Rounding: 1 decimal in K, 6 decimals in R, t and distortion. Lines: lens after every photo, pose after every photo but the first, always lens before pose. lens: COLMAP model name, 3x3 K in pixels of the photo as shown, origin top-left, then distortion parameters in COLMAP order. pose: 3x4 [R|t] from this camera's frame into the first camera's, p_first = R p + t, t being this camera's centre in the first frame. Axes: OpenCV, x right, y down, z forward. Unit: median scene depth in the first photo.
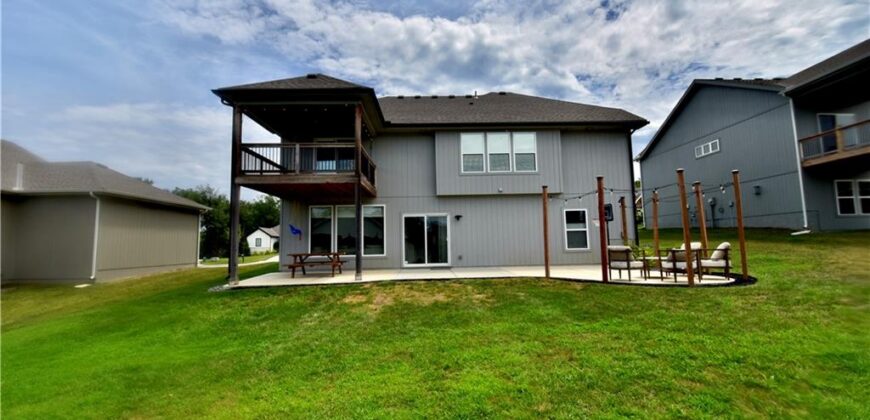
lens RADIAL K [[384.2, 0, 435.0], [0, 384.2, 210.0], [0, 0, 1]] dist [0.025873, -0.030250]
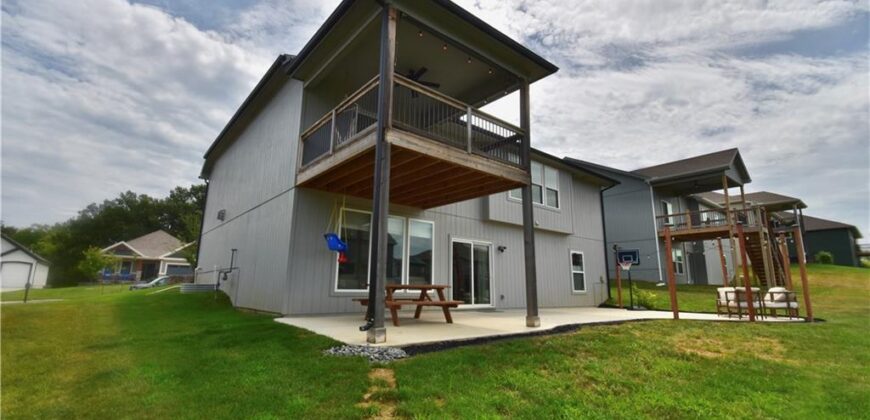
lens RADIAL K [[384.2, 0, 435.0], [0, 384.2, 210.0], [0, 0, 1]] dist [0.025873, -0.030250]
pose [[0.792665, 0.154214, 0.589830, -0.565100], [-0.086859, 0.986176, -0.141112, 0.066891], [-0.603438, 0.060622, 0.795102, 0.412015]]
